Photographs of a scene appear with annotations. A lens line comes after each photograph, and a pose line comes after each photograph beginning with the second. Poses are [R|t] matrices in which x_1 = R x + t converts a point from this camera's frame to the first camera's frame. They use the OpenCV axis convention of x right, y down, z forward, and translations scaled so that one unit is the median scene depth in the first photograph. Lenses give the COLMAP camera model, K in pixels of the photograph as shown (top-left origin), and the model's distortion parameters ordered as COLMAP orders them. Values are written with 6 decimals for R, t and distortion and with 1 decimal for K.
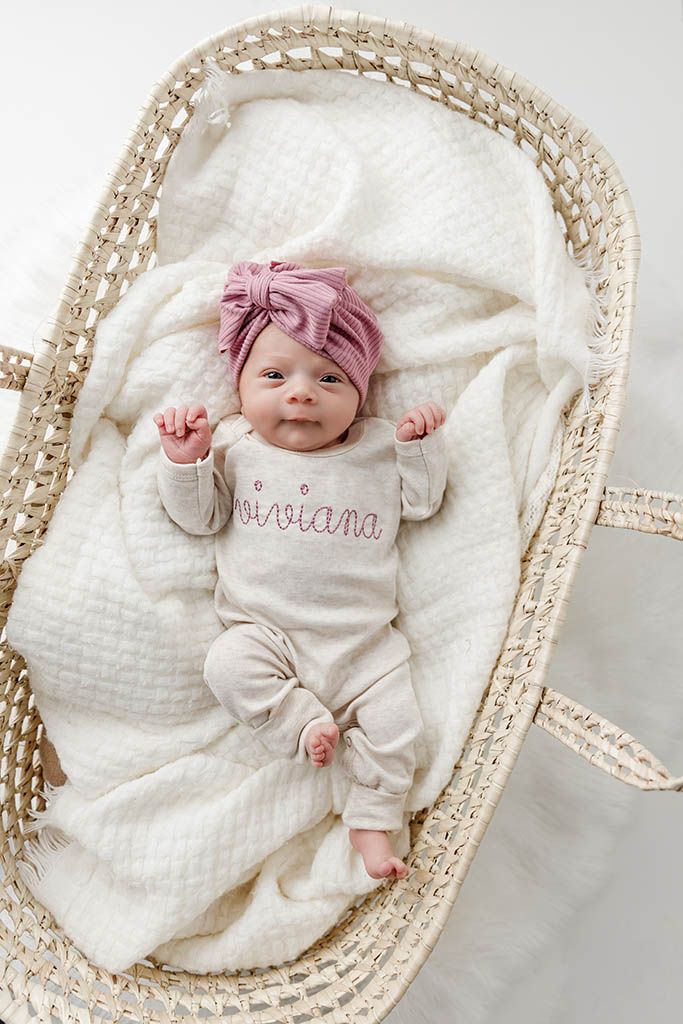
lens RADIAL K [[686.9, 0, 341.4], [0, 686.9, 519.6], [0, 0, 1]] dist [0.007054, -0.000977]
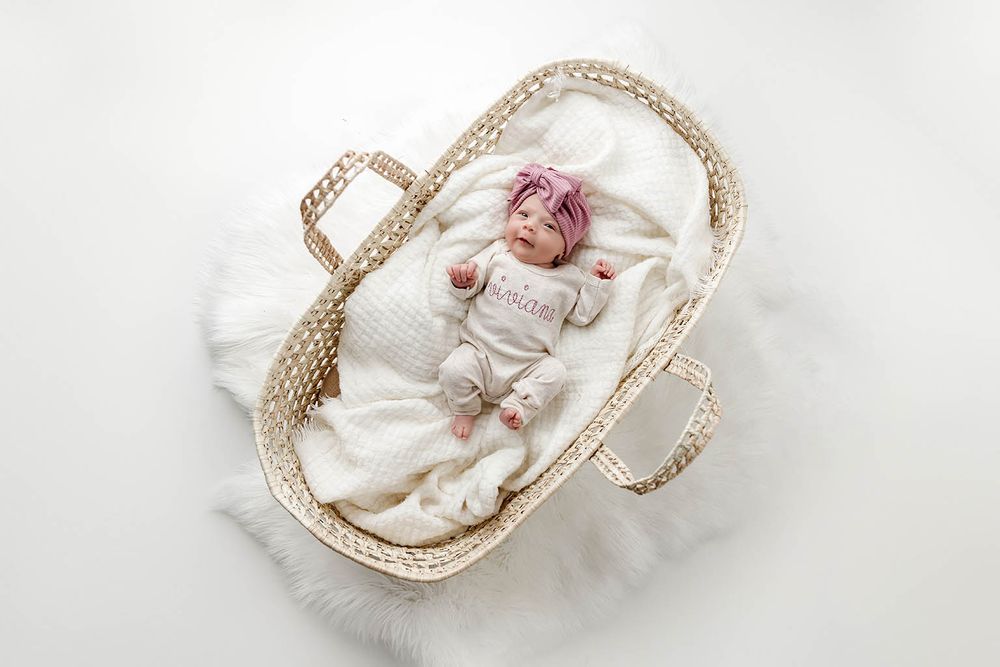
lens RADIAL K [[670.8, 0, 500.4], [0, 670.8, 328.8], [0, 0, 1]] dist [0.007054, -0.000977]
pose [[0.920285, 0.373755, -0.115683, 0.136423], [-0.382012, 0.922251, -0.059328, 0.168849], [0.084514, 0.098791, 0.991513, -0.755294]]
